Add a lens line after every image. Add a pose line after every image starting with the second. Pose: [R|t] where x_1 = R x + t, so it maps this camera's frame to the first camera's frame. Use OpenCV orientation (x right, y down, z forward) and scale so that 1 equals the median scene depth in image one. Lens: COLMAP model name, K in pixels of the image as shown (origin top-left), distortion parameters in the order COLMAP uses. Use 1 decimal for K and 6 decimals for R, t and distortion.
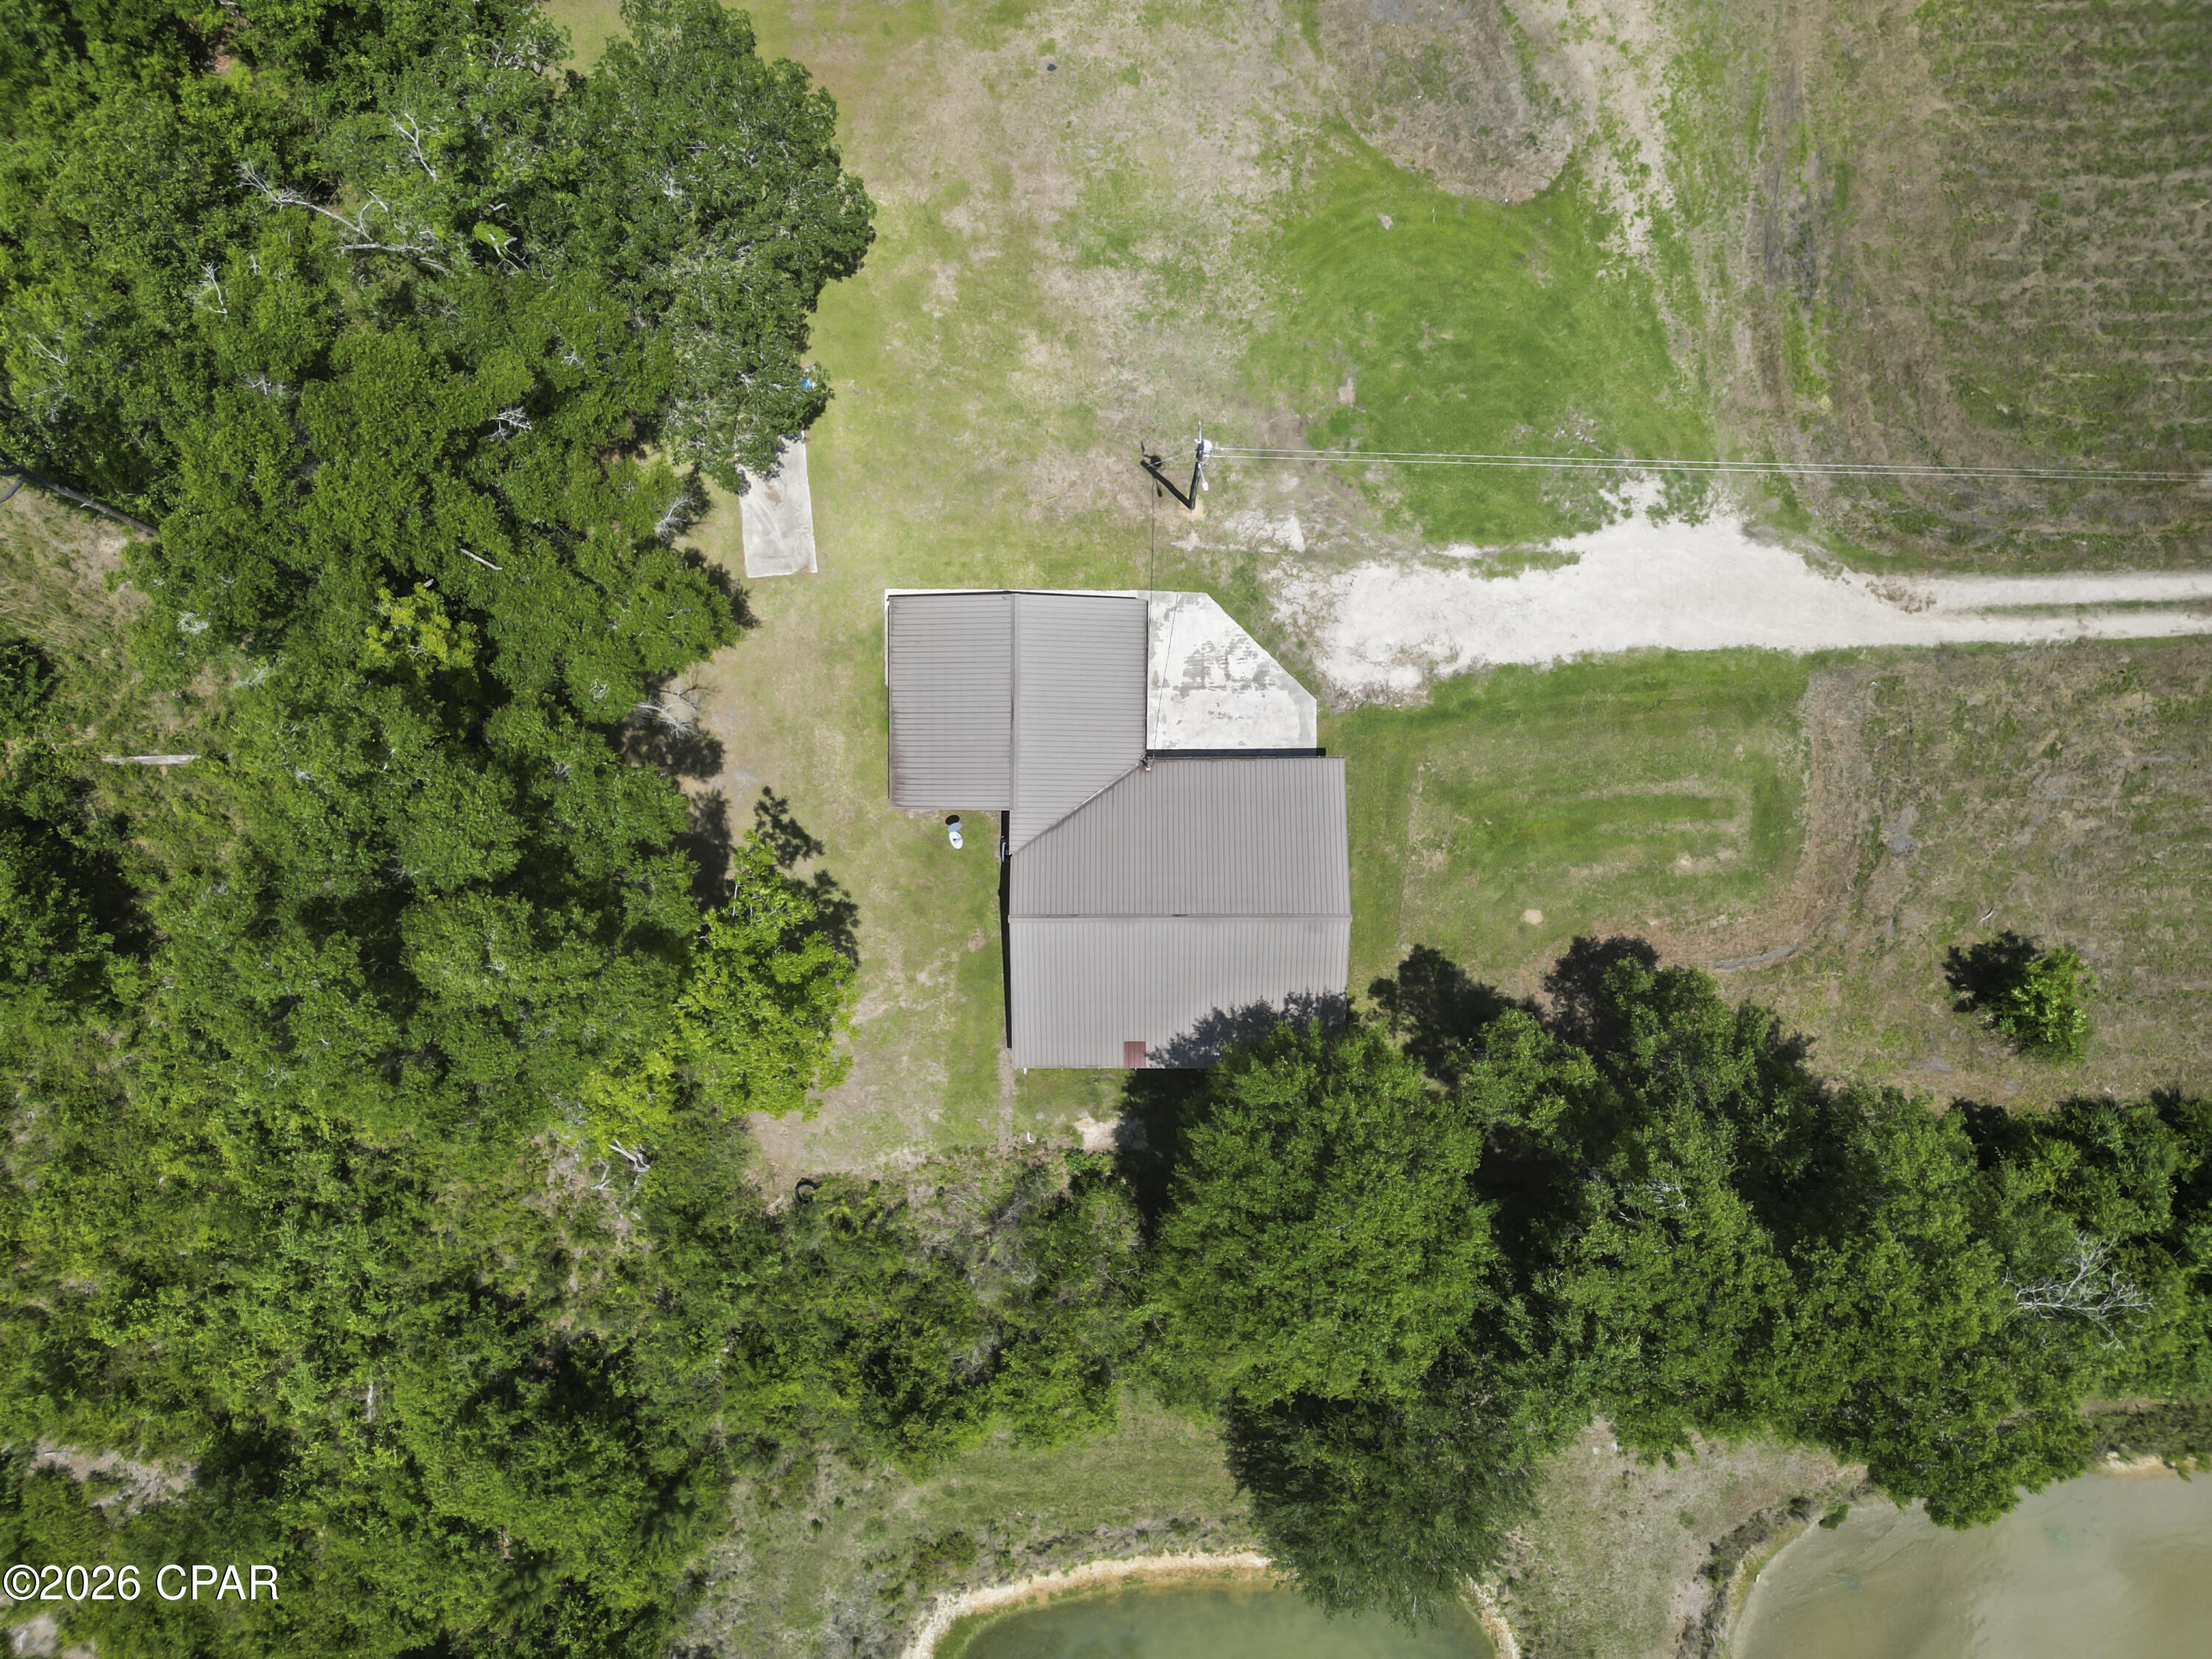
lens RADIAL K [[1564.0, 0, 1100.5], [0, 1564.0, 826.4], [0, 0, 1]] dist [0.018676, -0.019467]
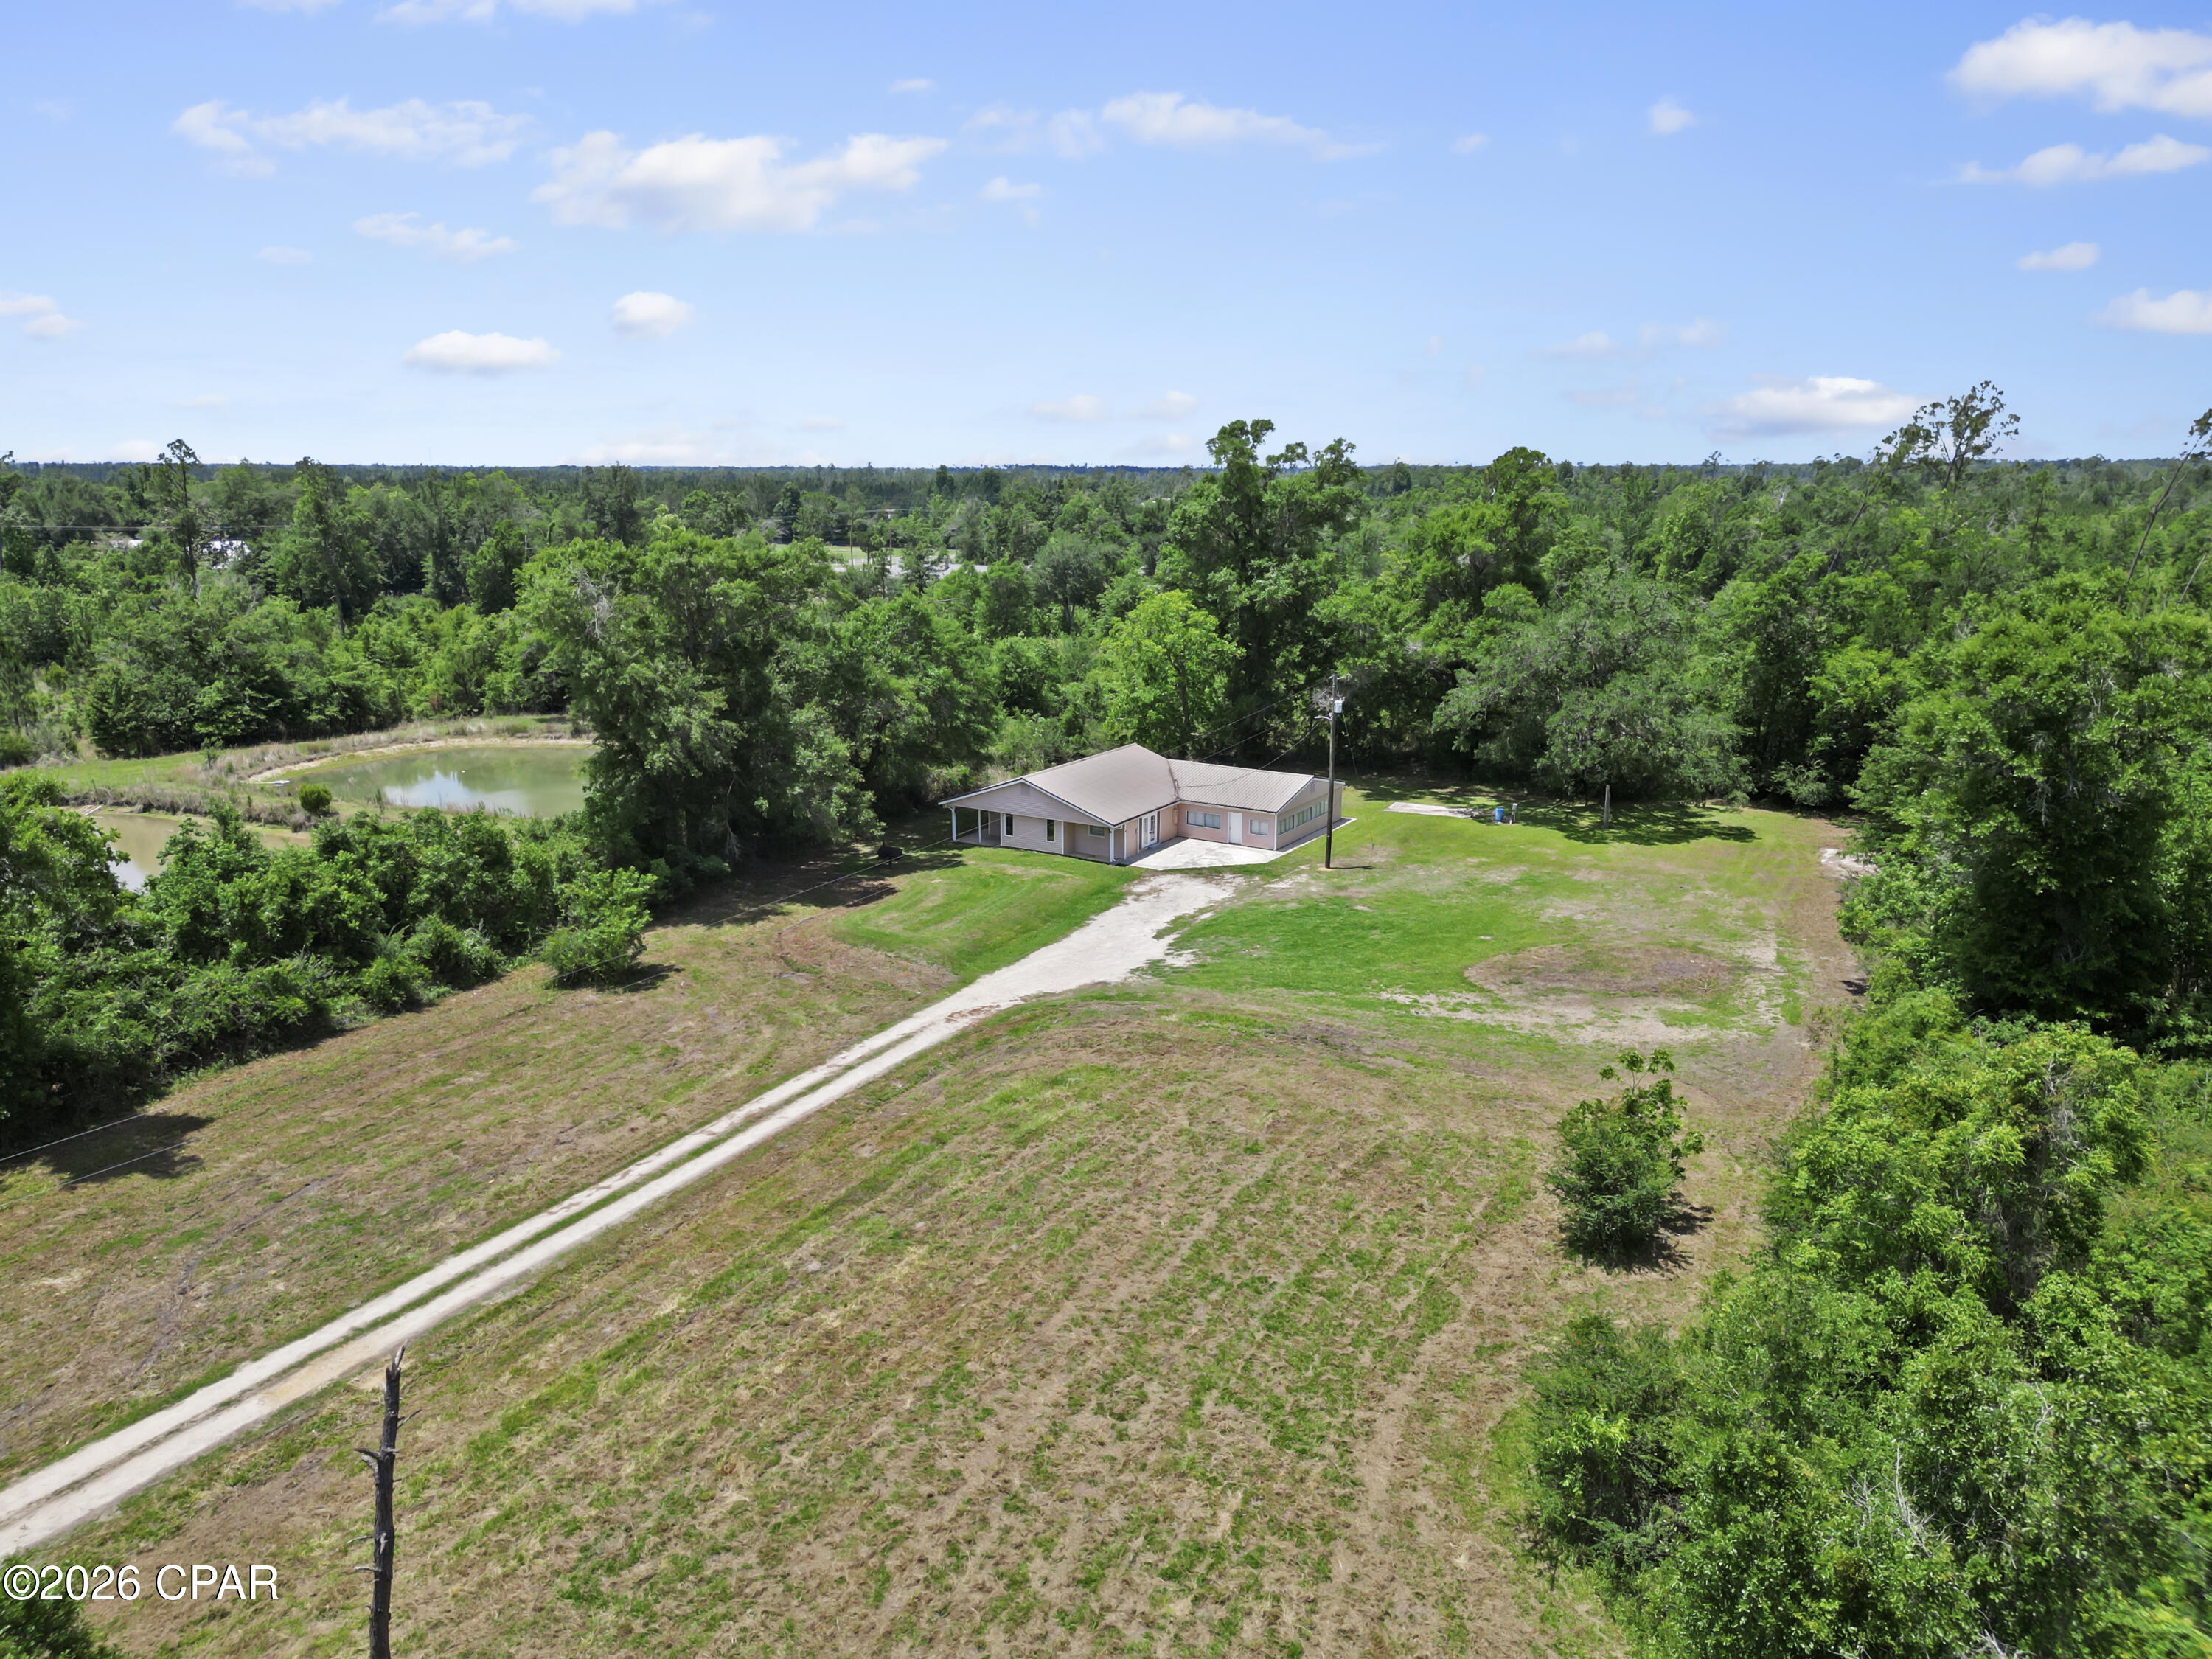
lens RADIAL K [[1564.0, 0, 1090.9], [0, 1564.0, 840.3], [0, 0, 1]] dist [0.018676, -0.019467]
pose [[-0.520570, 0.221937, -0.824470, 1.284416], [-0.853749, -0.147716, 0.499293, -0.706098], [-0.010976, 0.963807, 0.266375, 0.616191]]
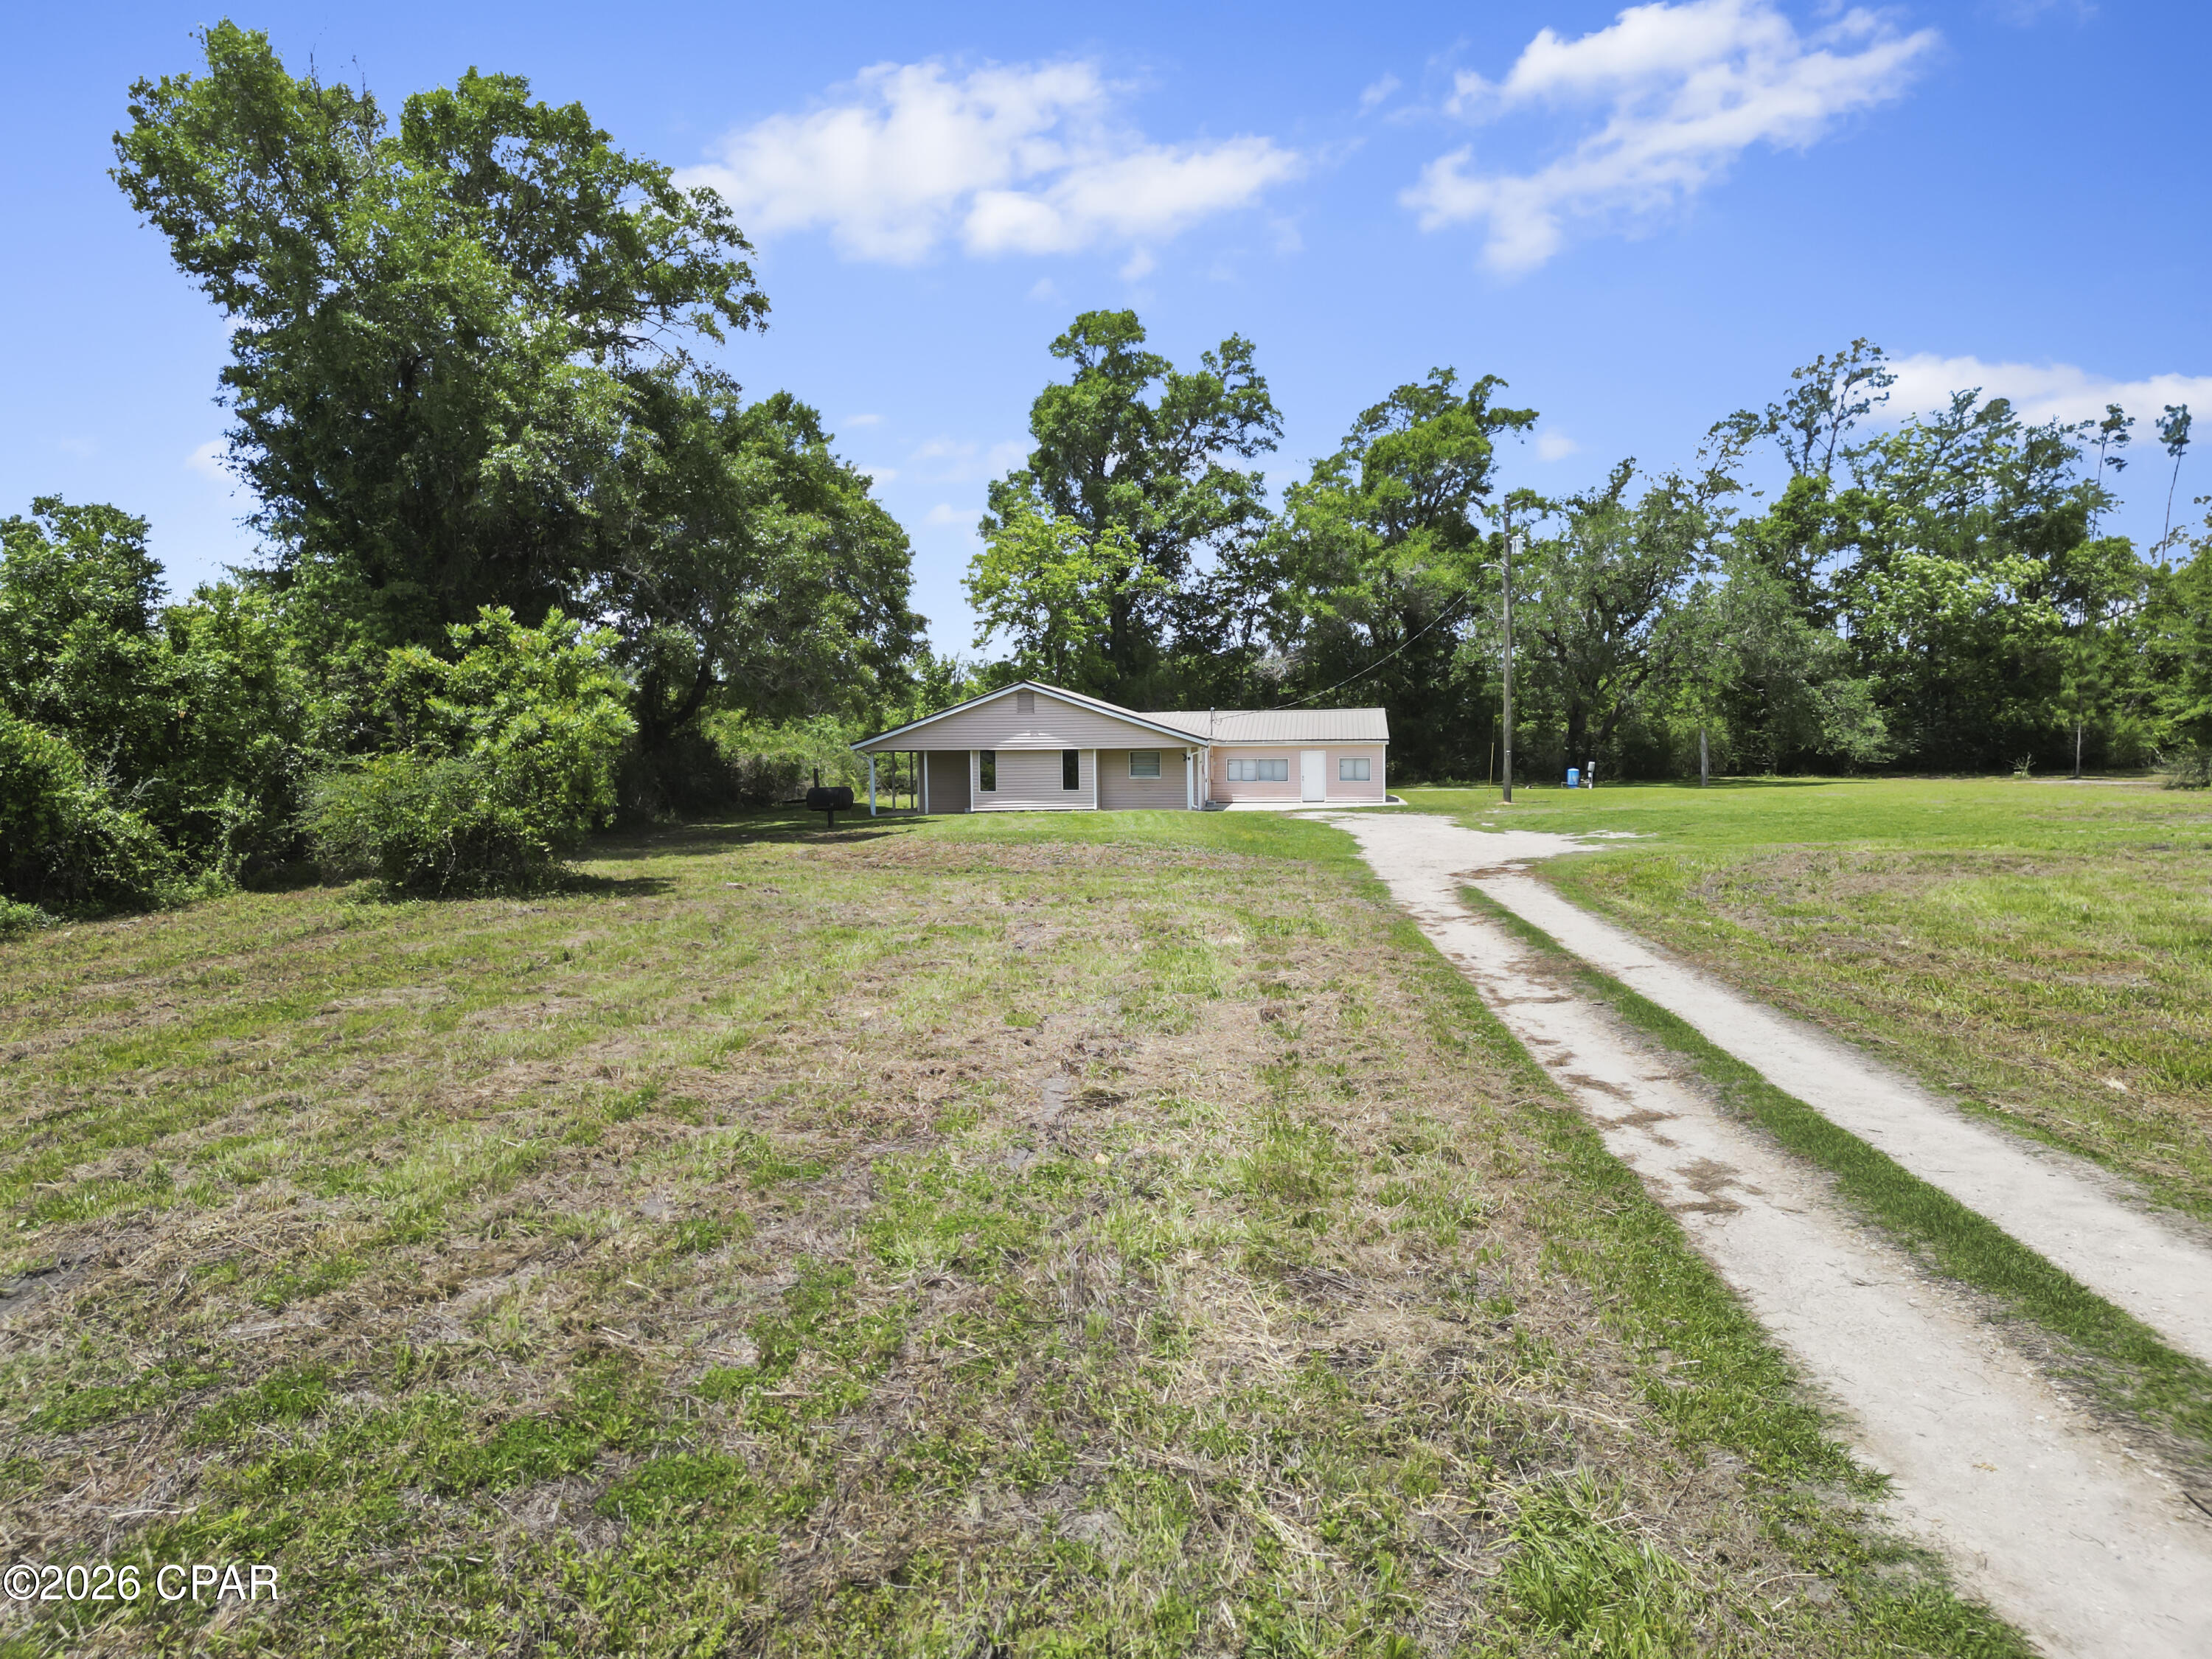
lens RADIAL K [[1564.0, 0, 1116.9], [0, 1564.0, 830.5], [0, 0, 1]] dist [0.018676, -0.019467]
pose [[-0.124475, 0.070983, -0.989680, 0.965113], [-0.992146, -0.021292, 0.123258, -0.098883], [-0.012323, 0.997250, 0.073076, 0.953908]]
